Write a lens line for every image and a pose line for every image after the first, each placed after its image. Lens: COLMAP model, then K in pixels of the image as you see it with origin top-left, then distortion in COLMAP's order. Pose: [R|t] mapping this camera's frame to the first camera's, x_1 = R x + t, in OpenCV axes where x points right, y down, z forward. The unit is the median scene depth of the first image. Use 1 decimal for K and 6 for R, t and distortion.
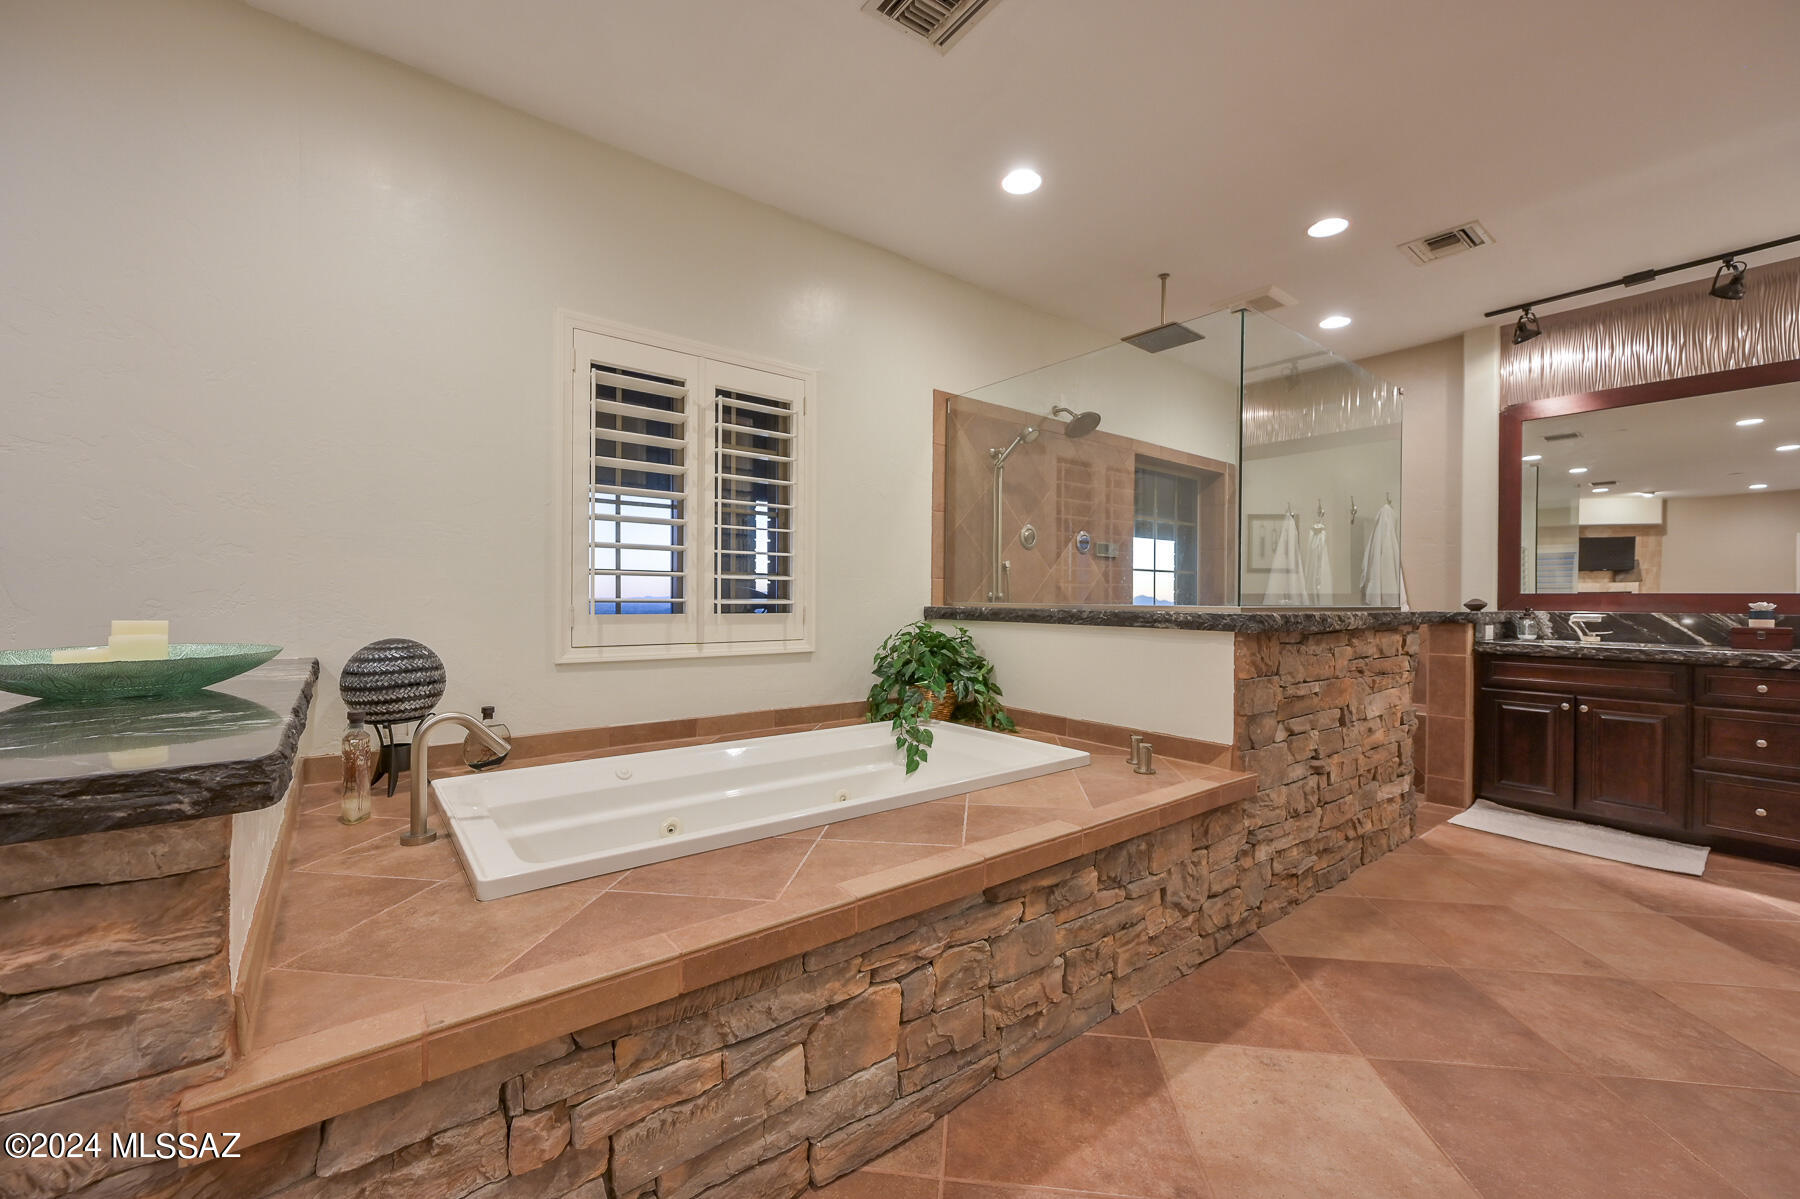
lens RADIAL K [[715.3, 0, 900.5], [0, 715.3, 590.1], [0, 0, 1]] dist [0.000326, 0.000289]
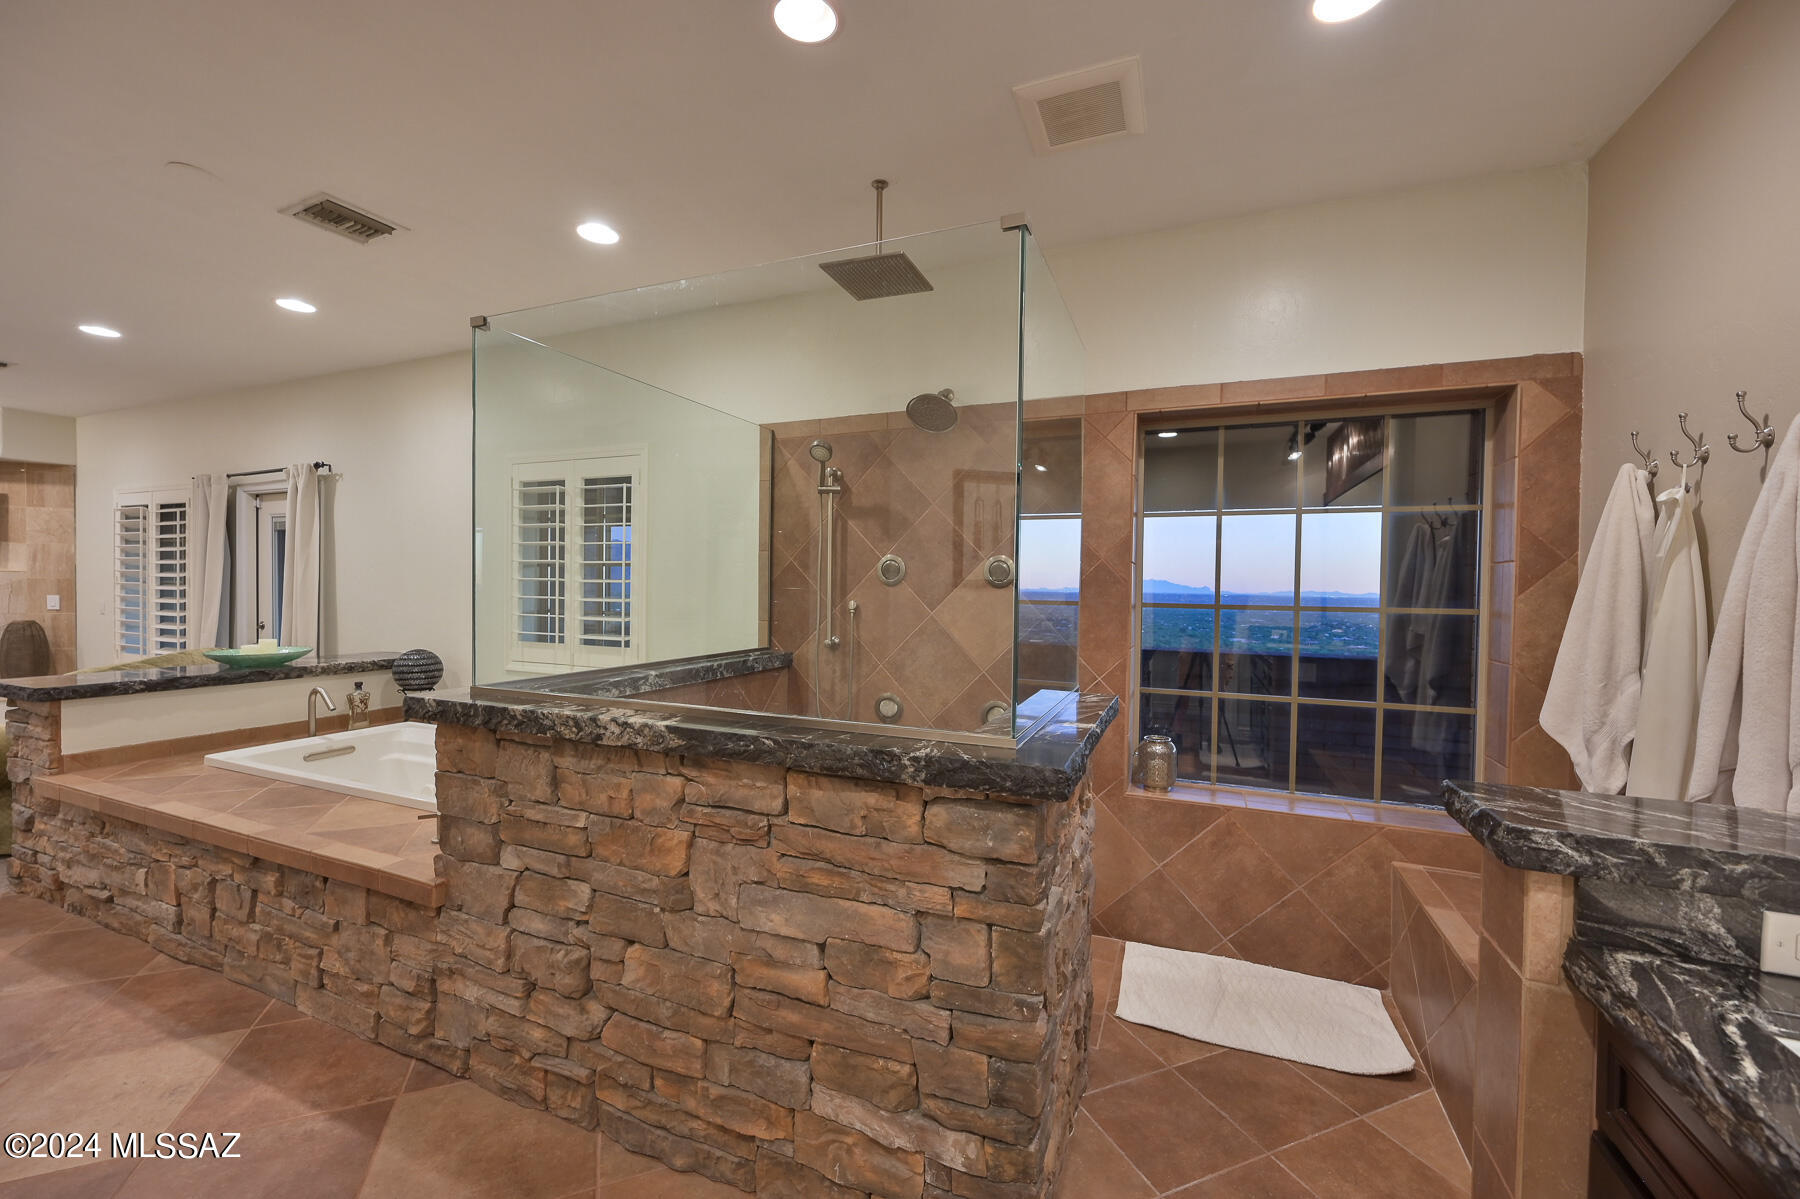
lens RADIAL K [[715.3, 0, 900.5], [0, 715.3, 590.1], [0, 0, 1]] dist [0.000326, 0.000289]
pose [[0.475366, 0.004841, -0.879775, 1.065101], [0.000659, 0.999983, 0.005858, -0.068692], [0.879788, -0.003365, 0.475355, 0.765547]]
